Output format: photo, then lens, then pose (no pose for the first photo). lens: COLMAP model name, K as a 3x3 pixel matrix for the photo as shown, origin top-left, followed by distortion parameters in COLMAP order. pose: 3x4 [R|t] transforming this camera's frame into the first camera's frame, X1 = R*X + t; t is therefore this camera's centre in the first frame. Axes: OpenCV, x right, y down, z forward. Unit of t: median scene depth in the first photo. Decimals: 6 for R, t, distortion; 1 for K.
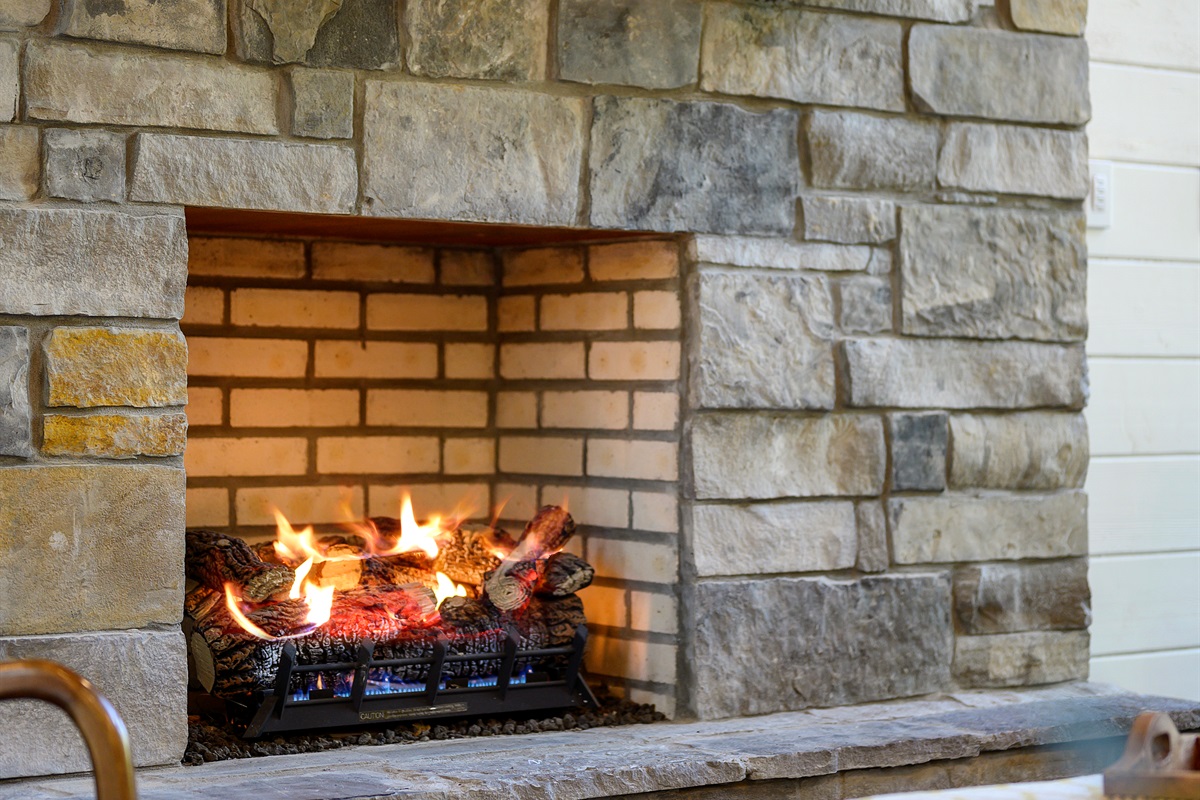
lens RADIAL K [[2630.7, 0, 604.1], [0, 2630.7, 334.9], [0, 0, 1]] dist [0.057819, 0.000000]
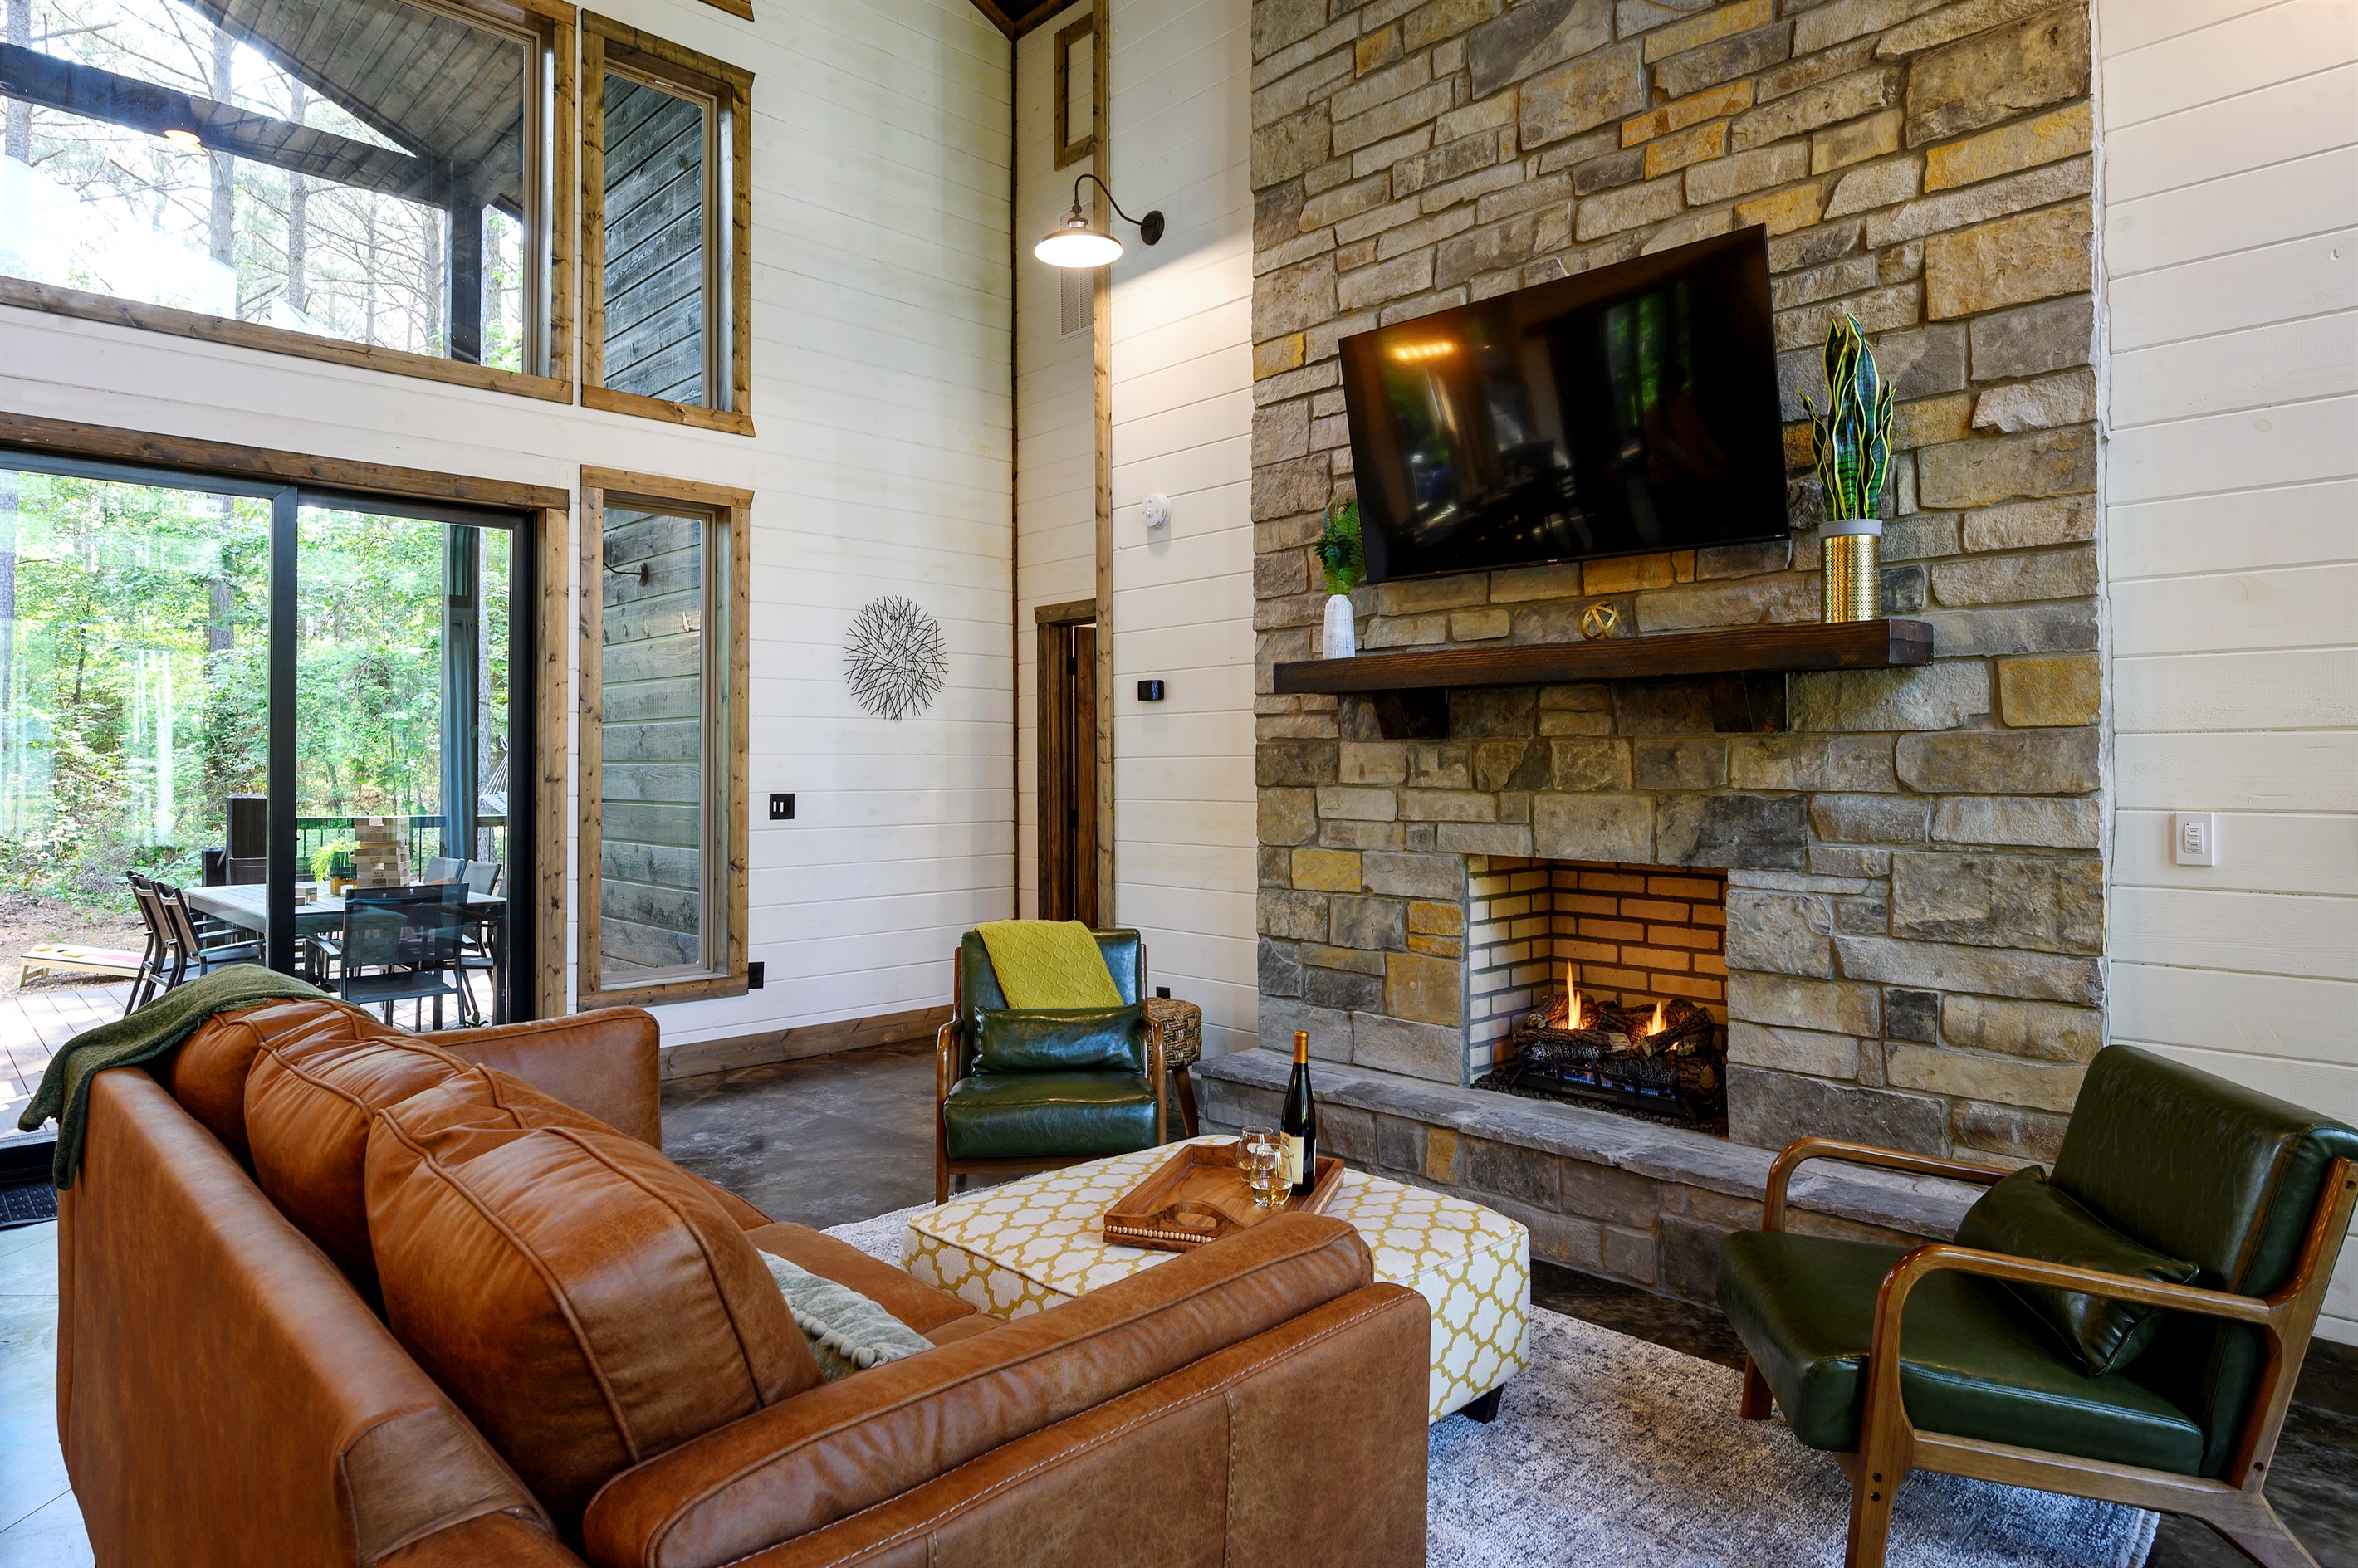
lens RADIAL K [[1369.3, 0, 1169.9], [0, 1369.3, 755.7], [0, 0, 1]] dist [-0.002780, -0.000638]
pose [[0.119819, -0.008398, -0.992760, 0.879098], [0.025952, 0.999649, -0.005324, -0.115825], [0.992457, -0.025127, 0.119995, 0.498170]]
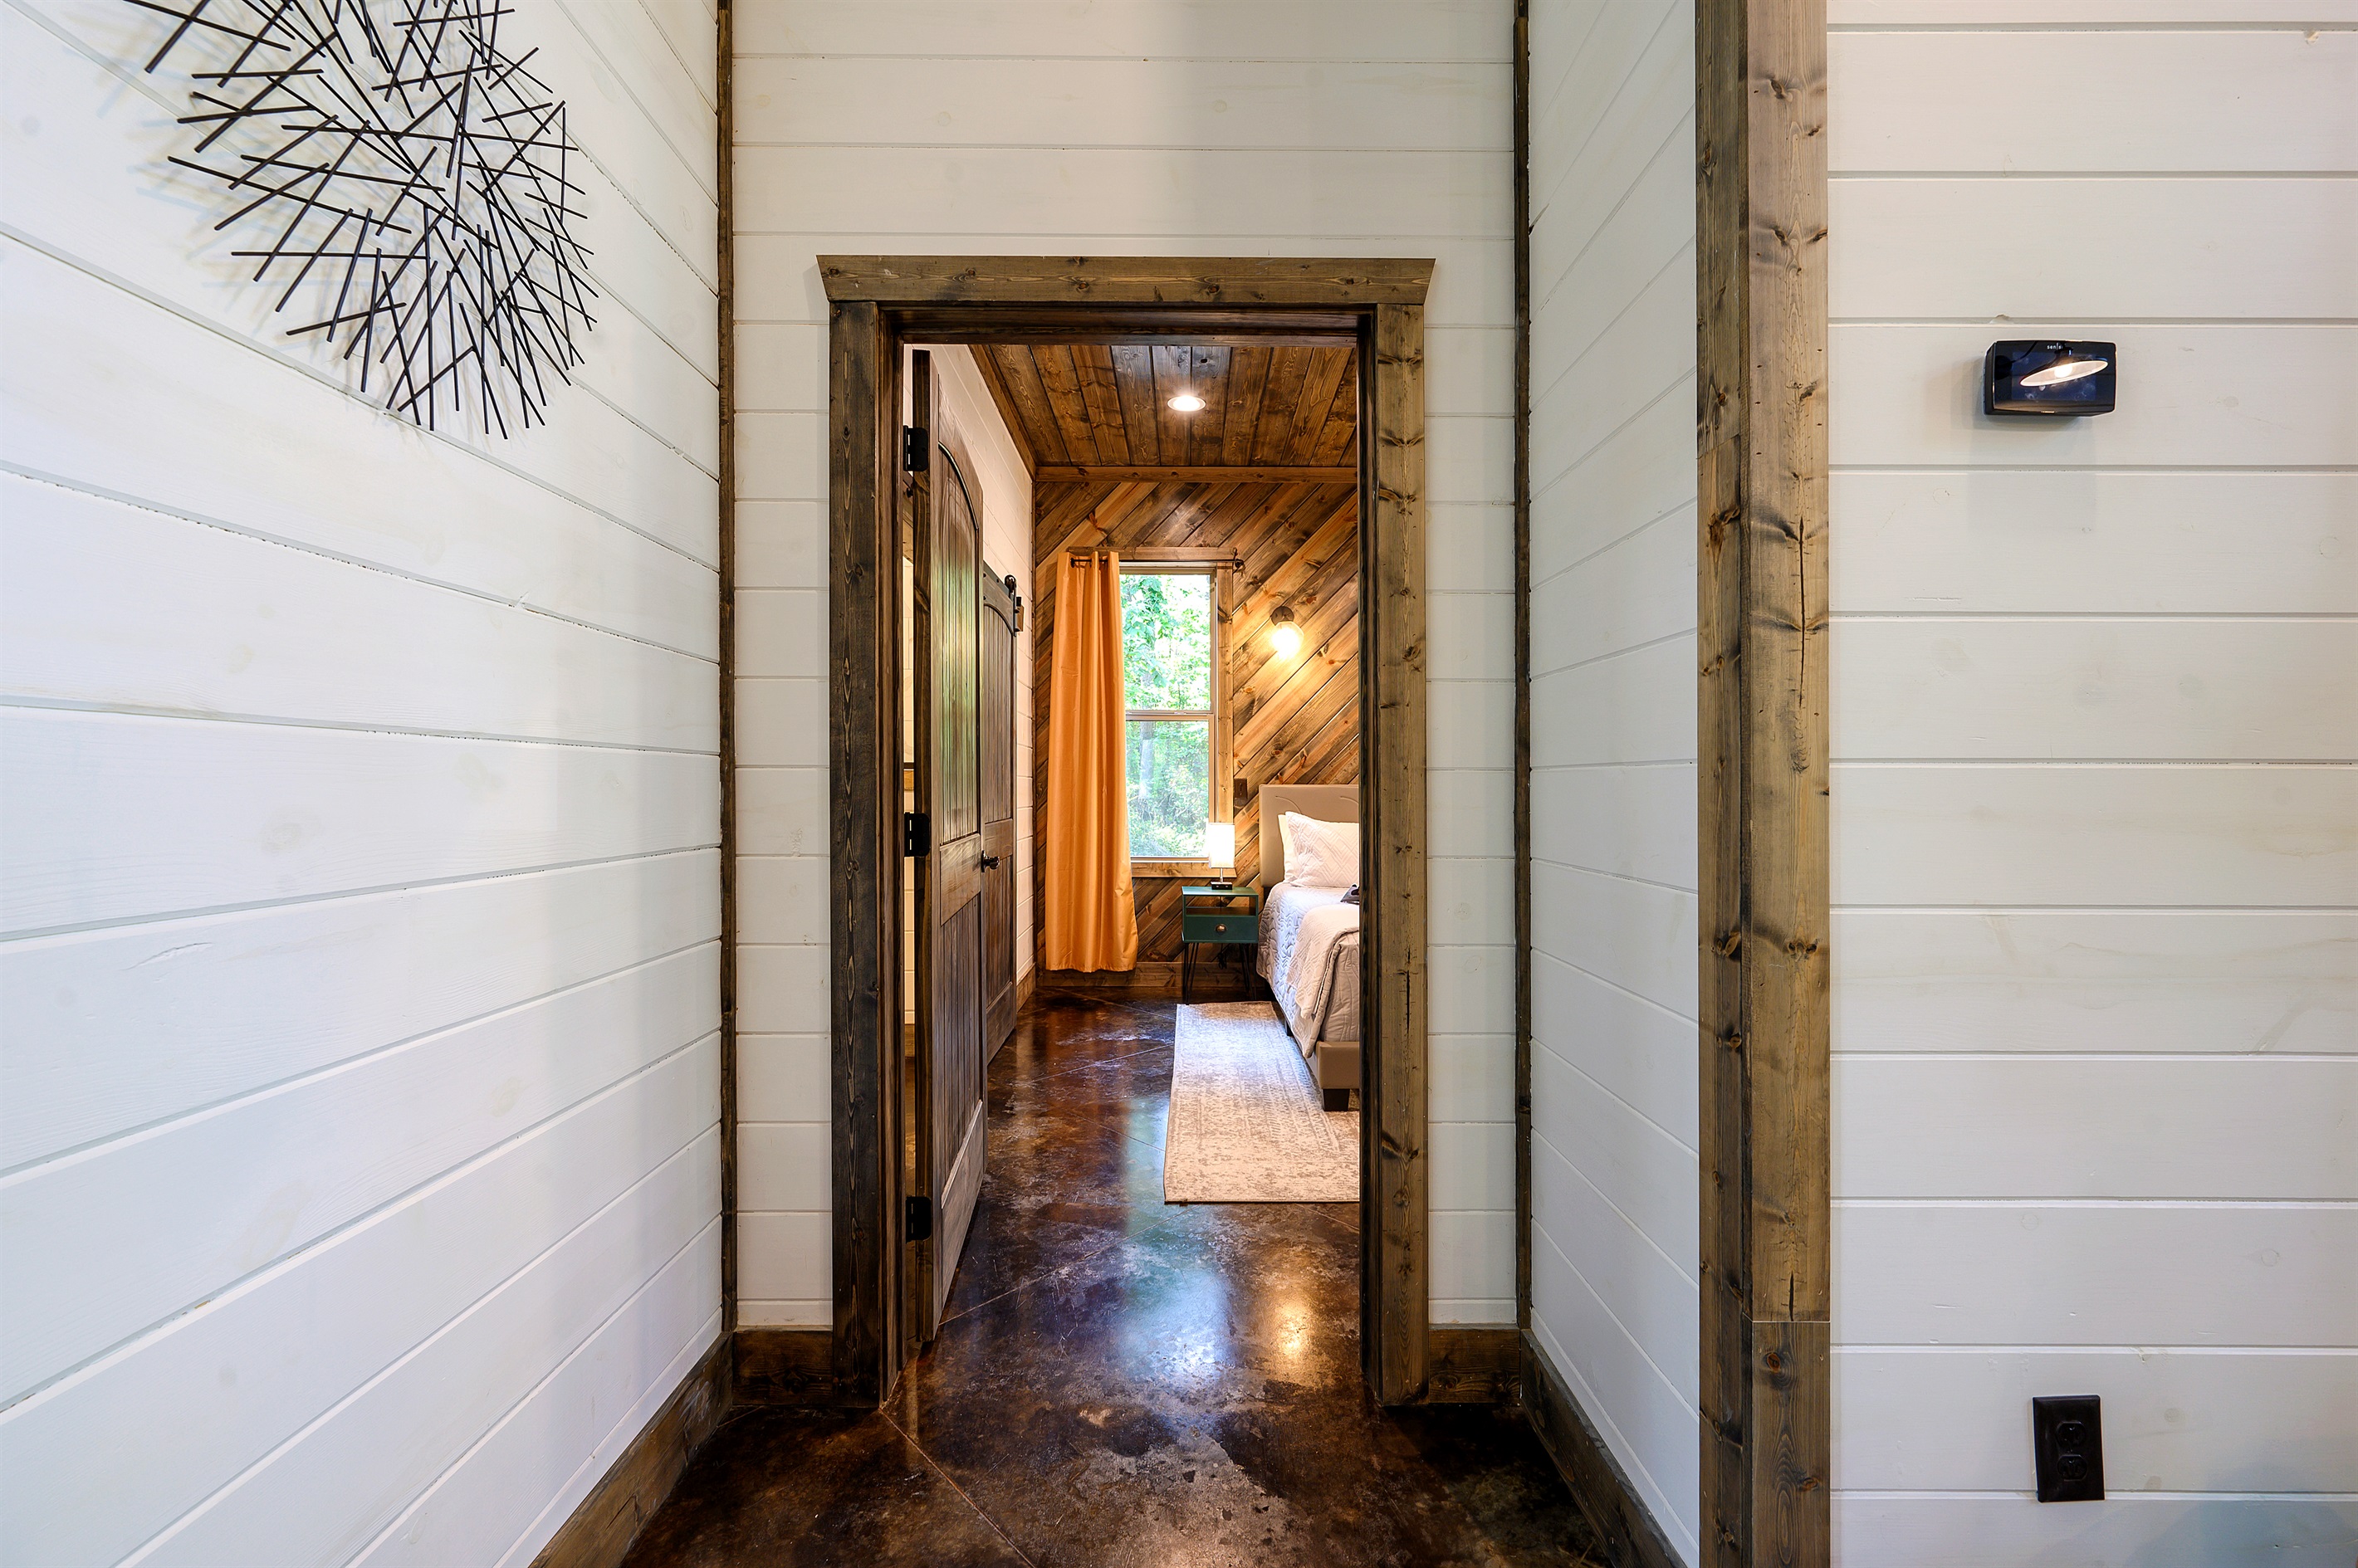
lens RADIAL K [[929.3, 0, 1182.6], [0, 929.3, 788.8], [0, 0, 1]] dist [-0.005848, 0.001336]
pose [[0.807890, 0.005321, -0.589309, -0.488957], [0.010205, 0.999683, 0.023017, -0.079871], [0.589245, -0.024609, 0.807580, 0.287447]]
